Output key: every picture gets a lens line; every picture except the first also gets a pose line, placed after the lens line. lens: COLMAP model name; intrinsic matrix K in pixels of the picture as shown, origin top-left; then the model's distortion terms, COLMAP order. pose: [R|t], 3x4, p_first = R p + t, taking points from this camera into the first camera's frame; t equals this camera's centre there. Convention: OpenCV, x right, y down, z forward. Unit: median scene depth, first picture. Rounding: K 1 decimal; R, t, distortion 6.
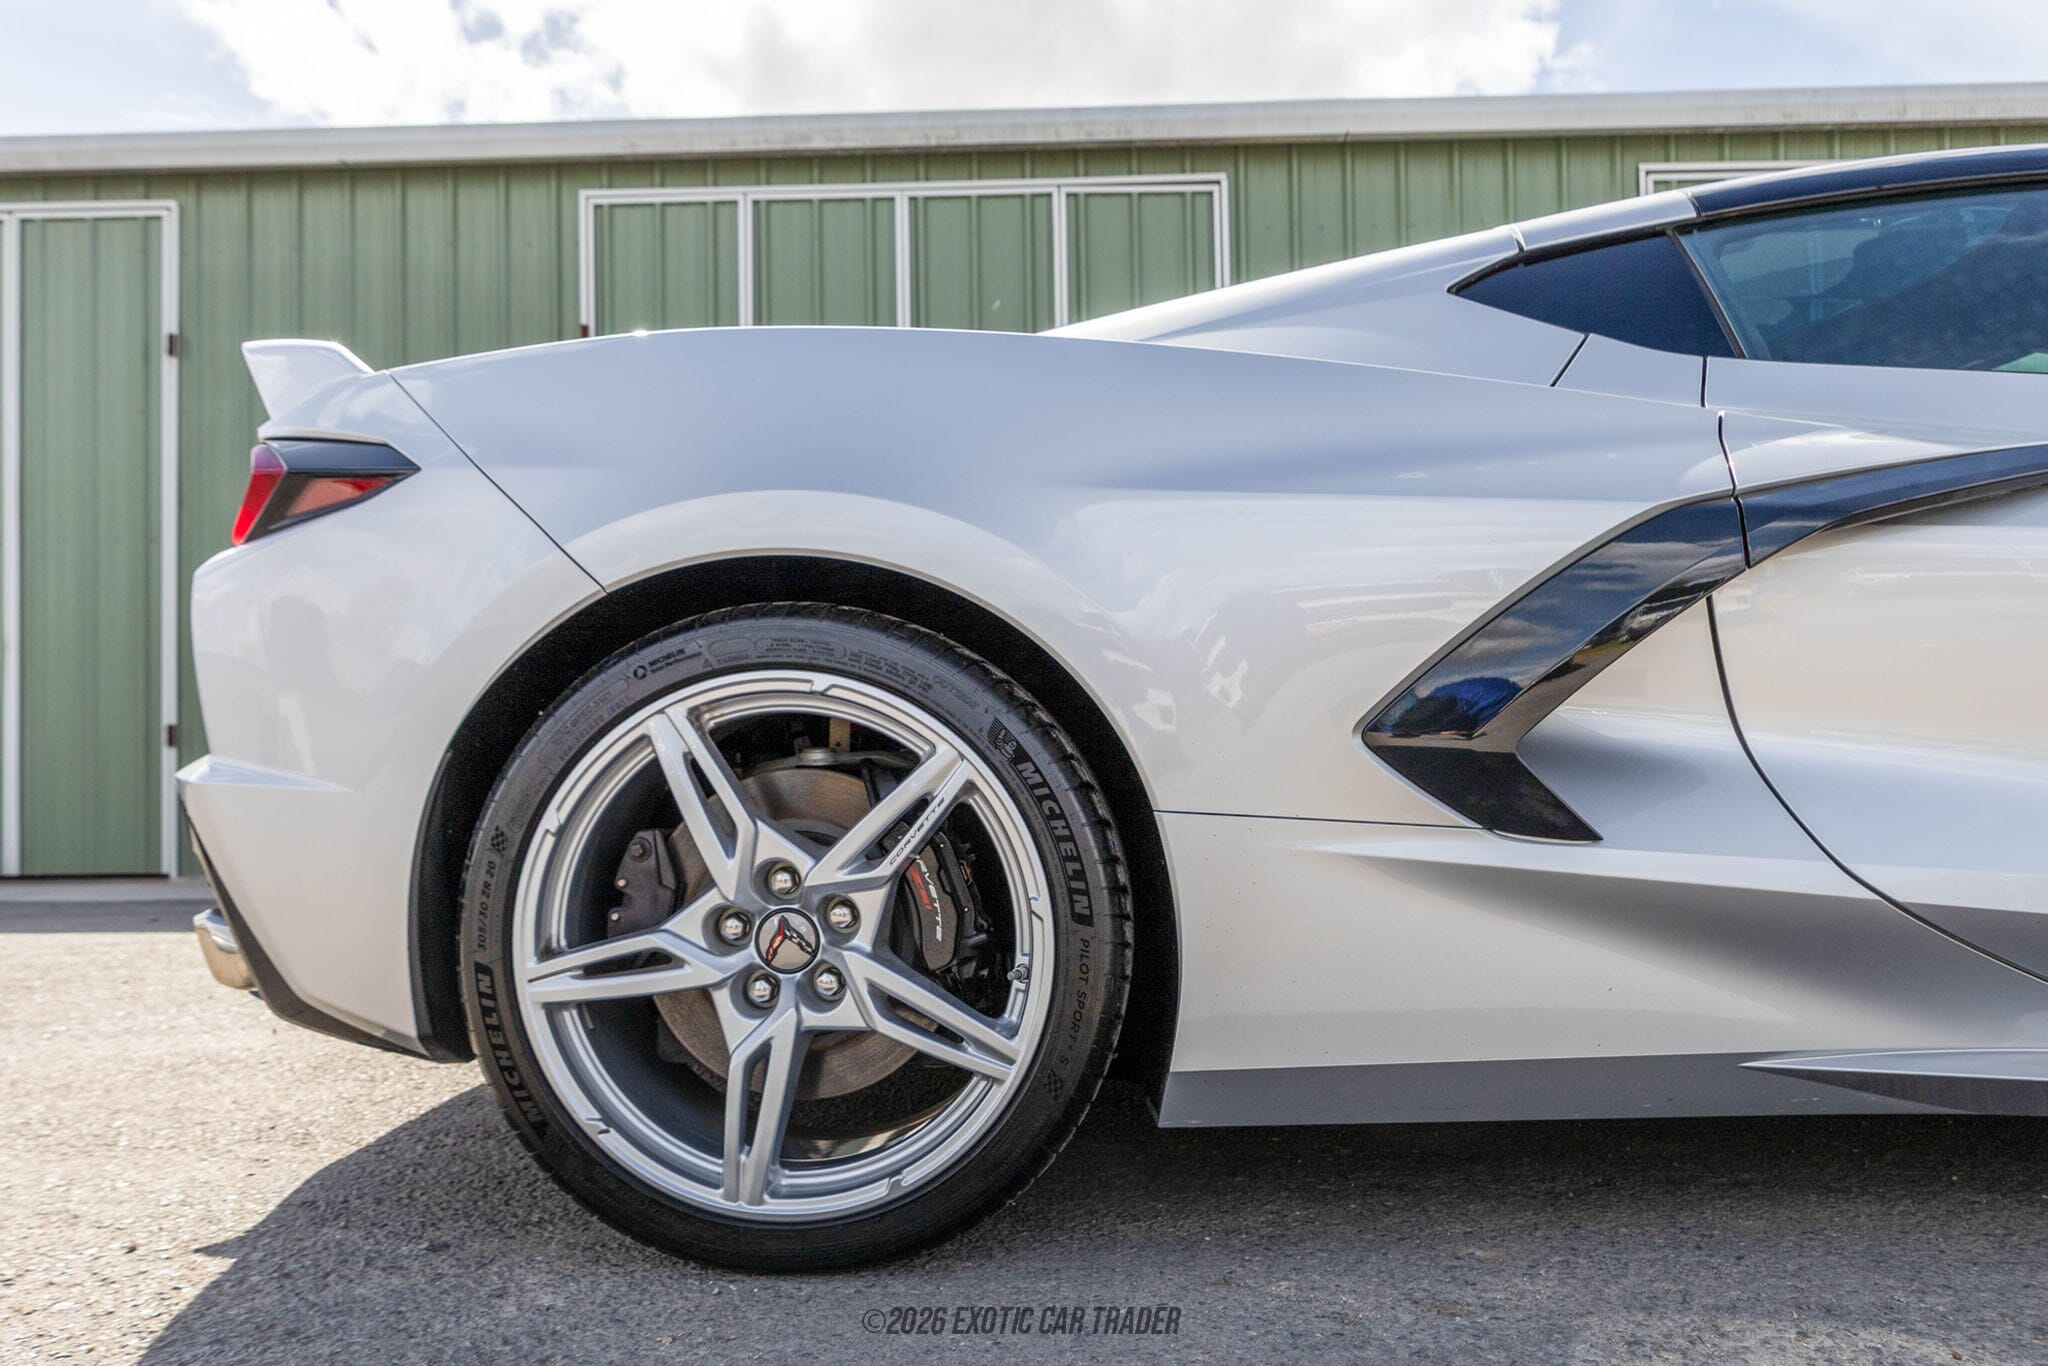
lens RADIAL K [[1633.7, 0, 998.7], [0, 1633.7, 733.0], [0, 0, 1]] dist [-0.001087, 0.002272]
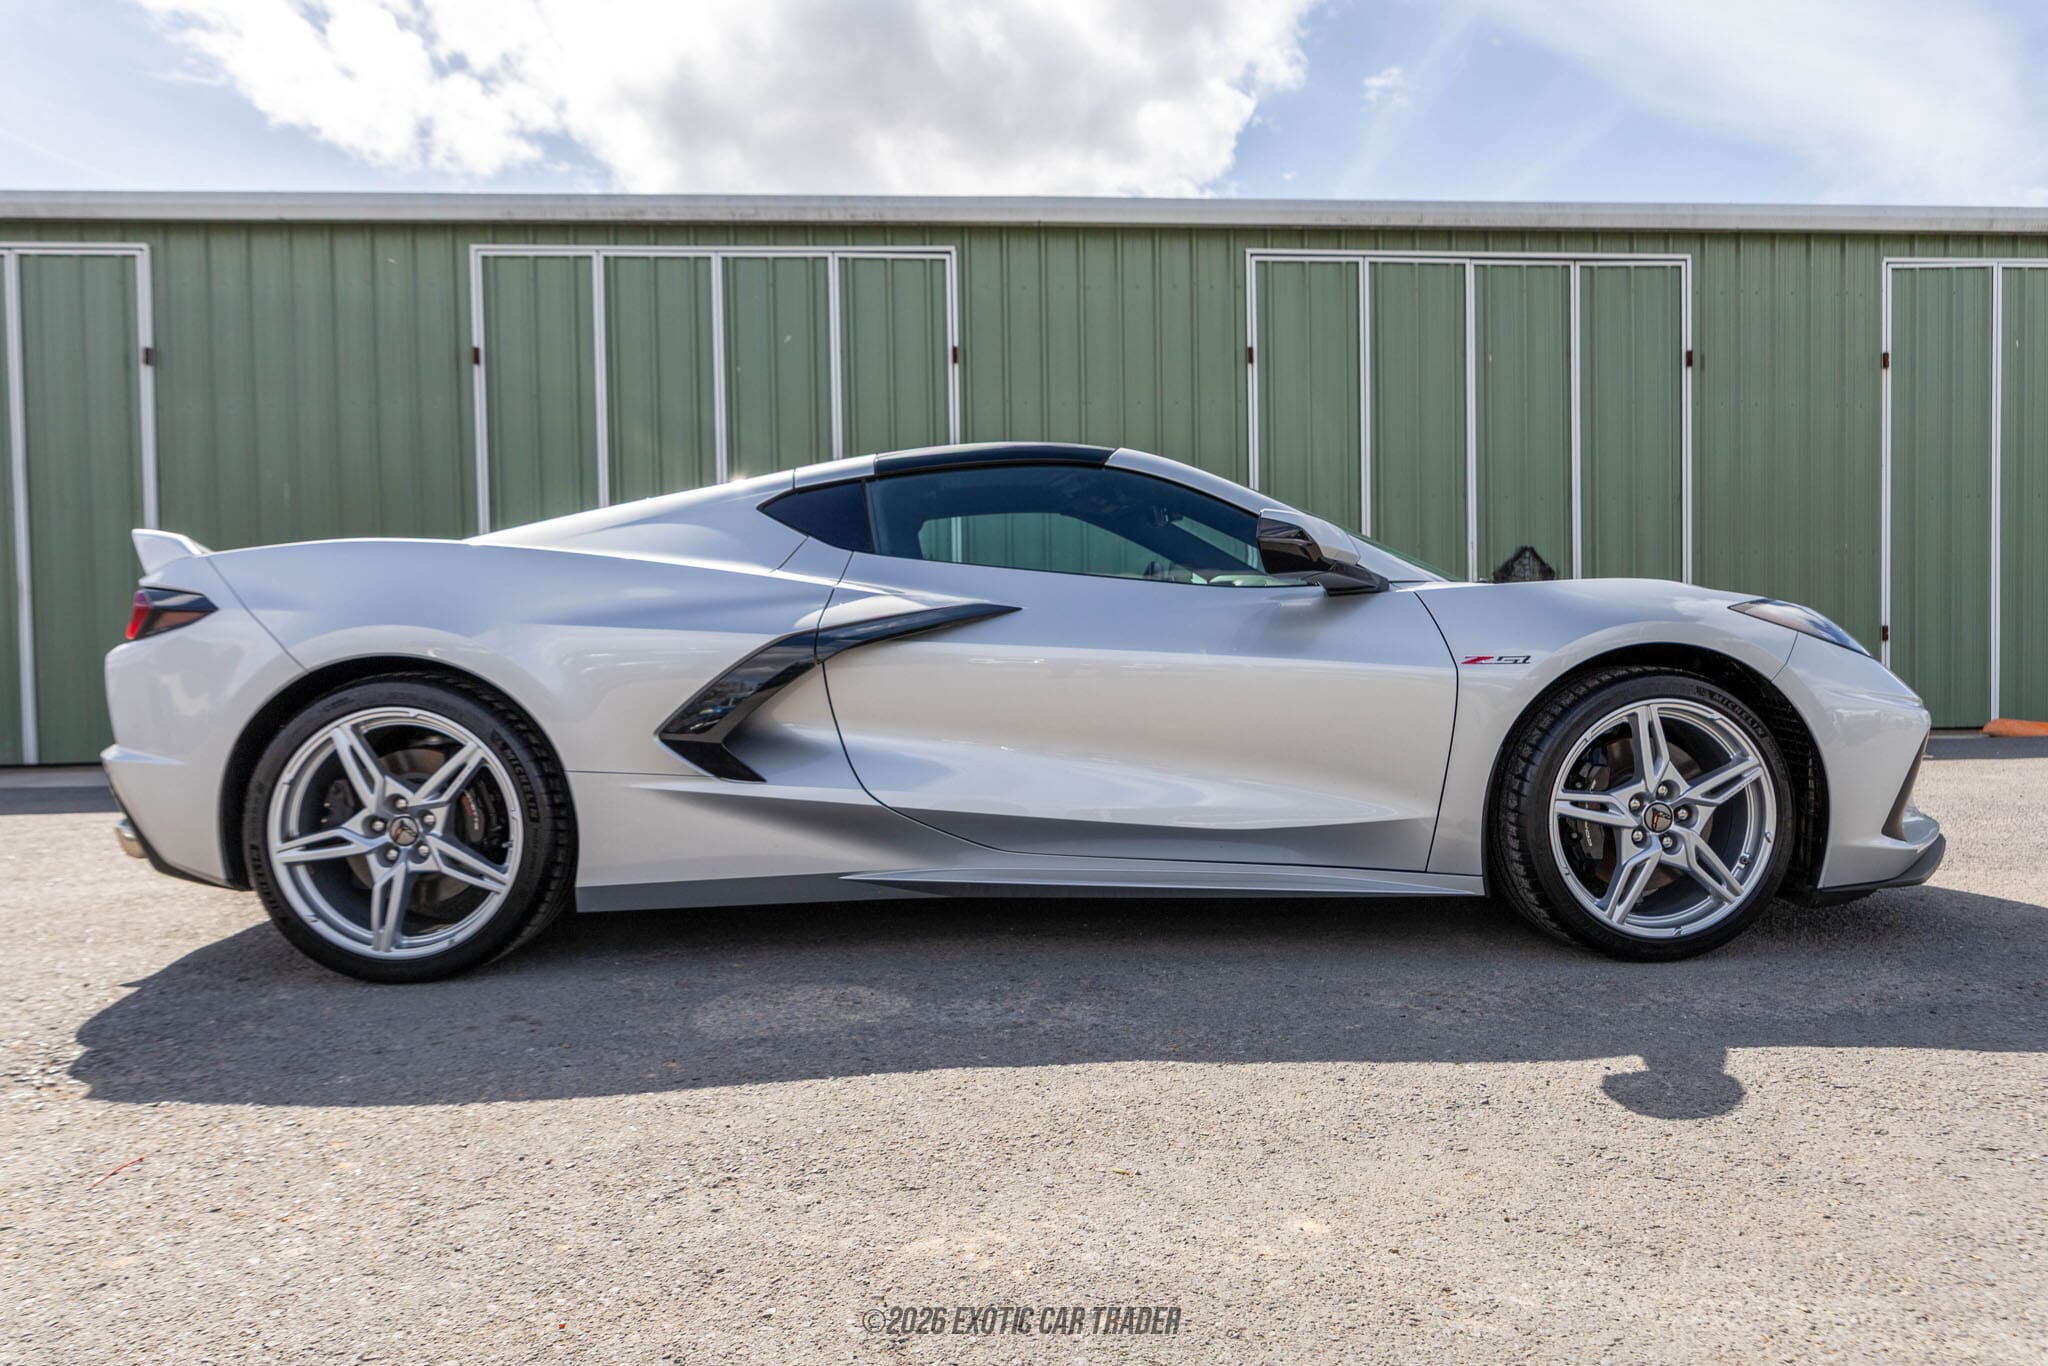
lens RADIAL K [[1350.0, 0, 1061.5], [0, 1350.0, 680.4], [0, 0, 1]] dist [-0.005886, 0.002538]
pose [[0.994105, -0.007831, 0.108140, 0.512133], [0.002796, 0.998908, 0.046629, -0.143222], [-0.108388, -0.046052, 0.993041, -0.801881]]
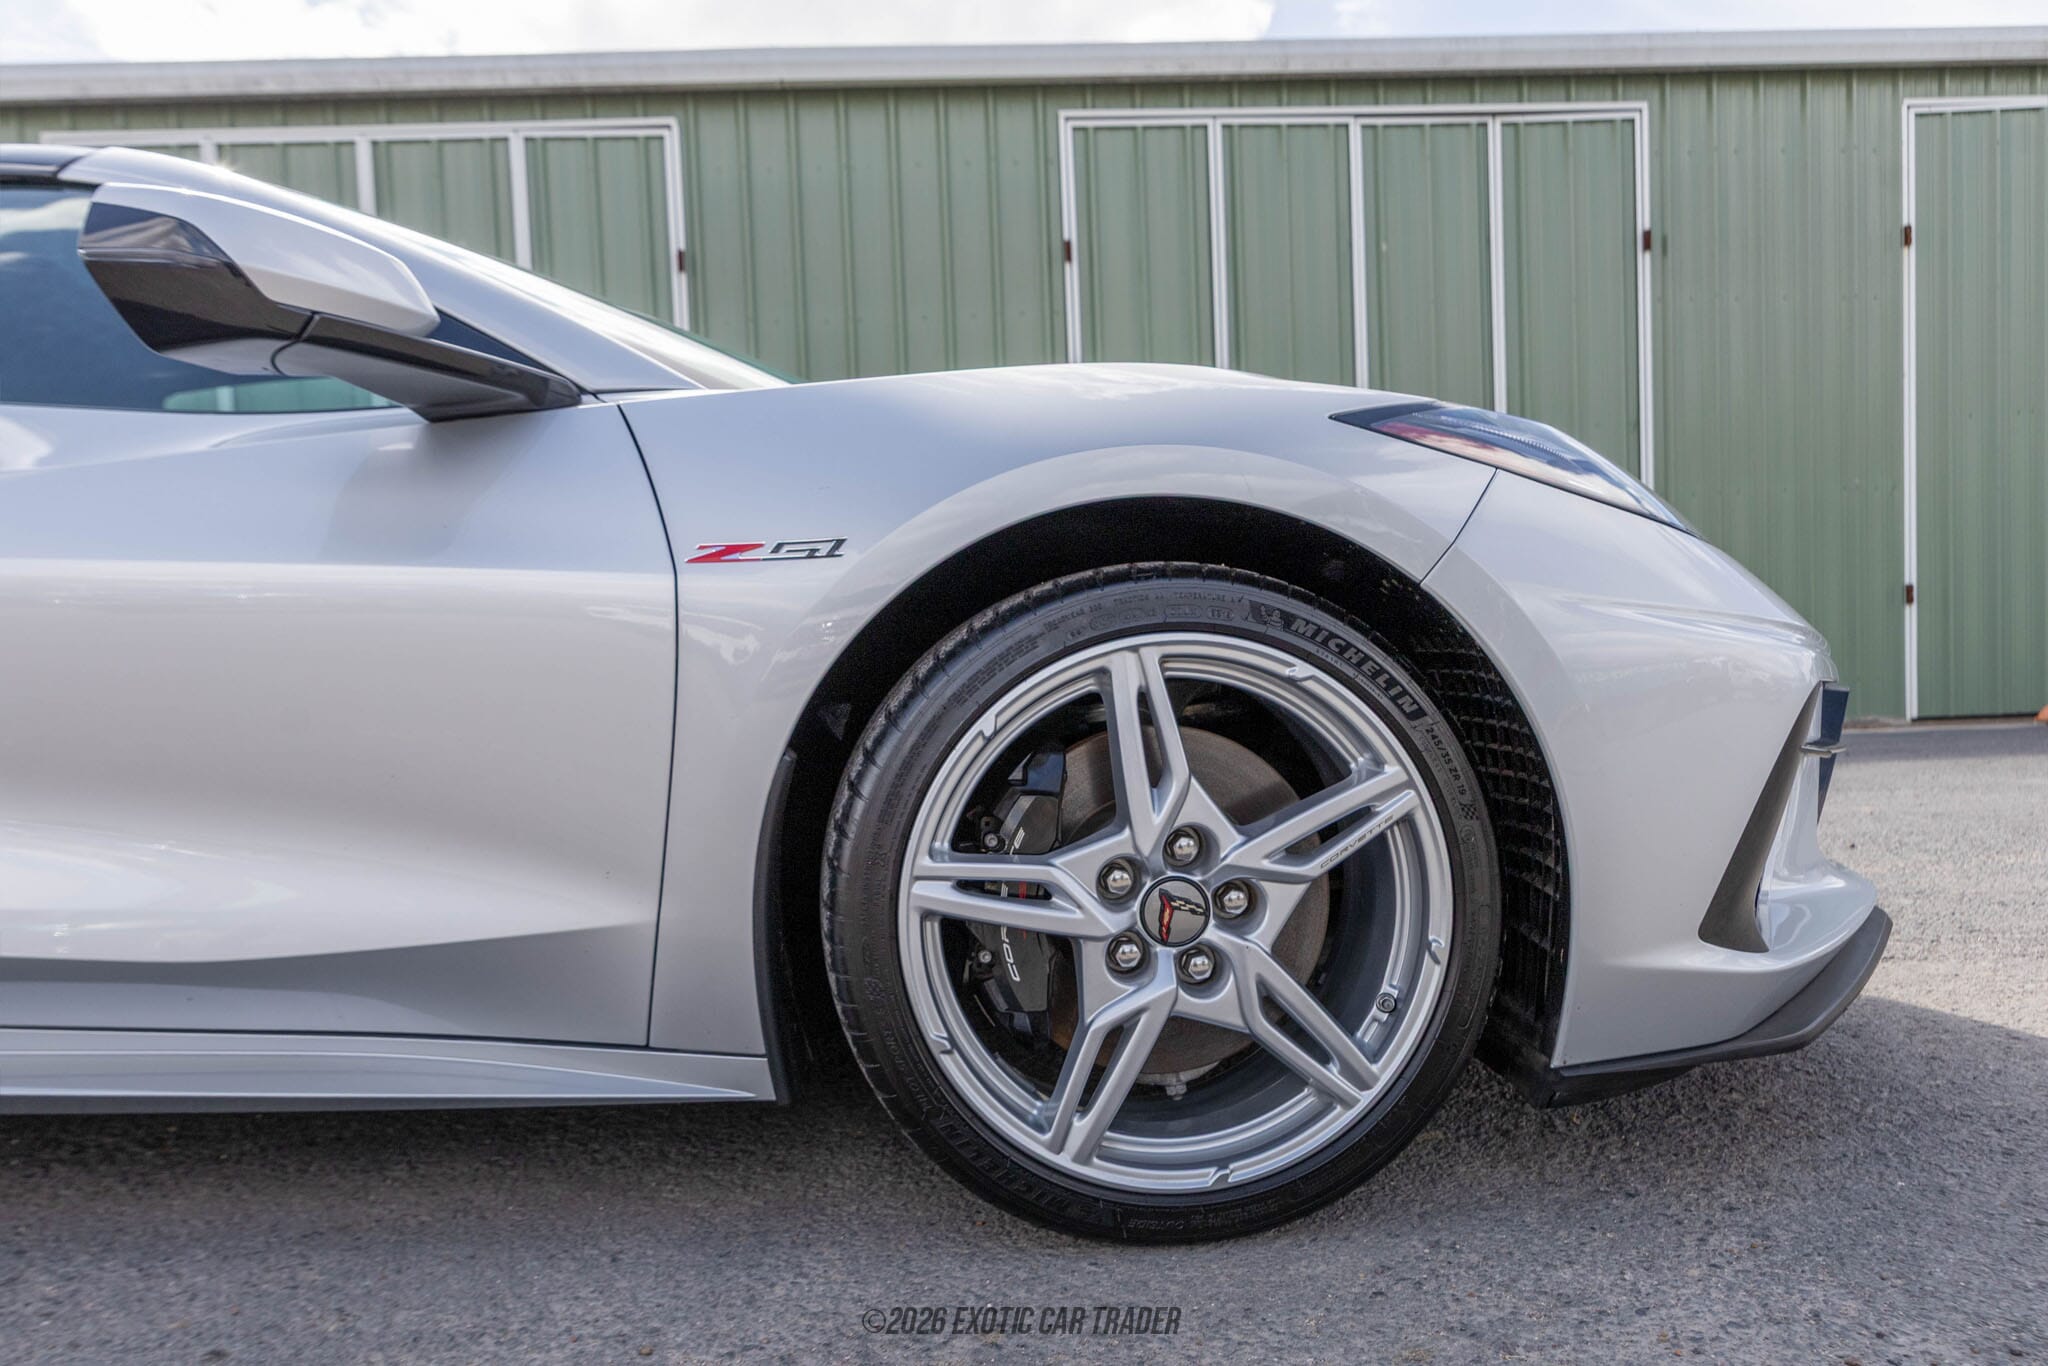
lens RADIAL K [[1463.8, 0, 1023.1], [0, 1463.8, 729.8], [0, 0, 1]] dist [-0.005003, 0.005545]
pose [[0.995285, -0.034521, 0.090645, 1.318071], [0.028103, 0.997070, 0.071146, -0.042803], [-0.092835, -0.068263, 0.993339, 0.051325]]
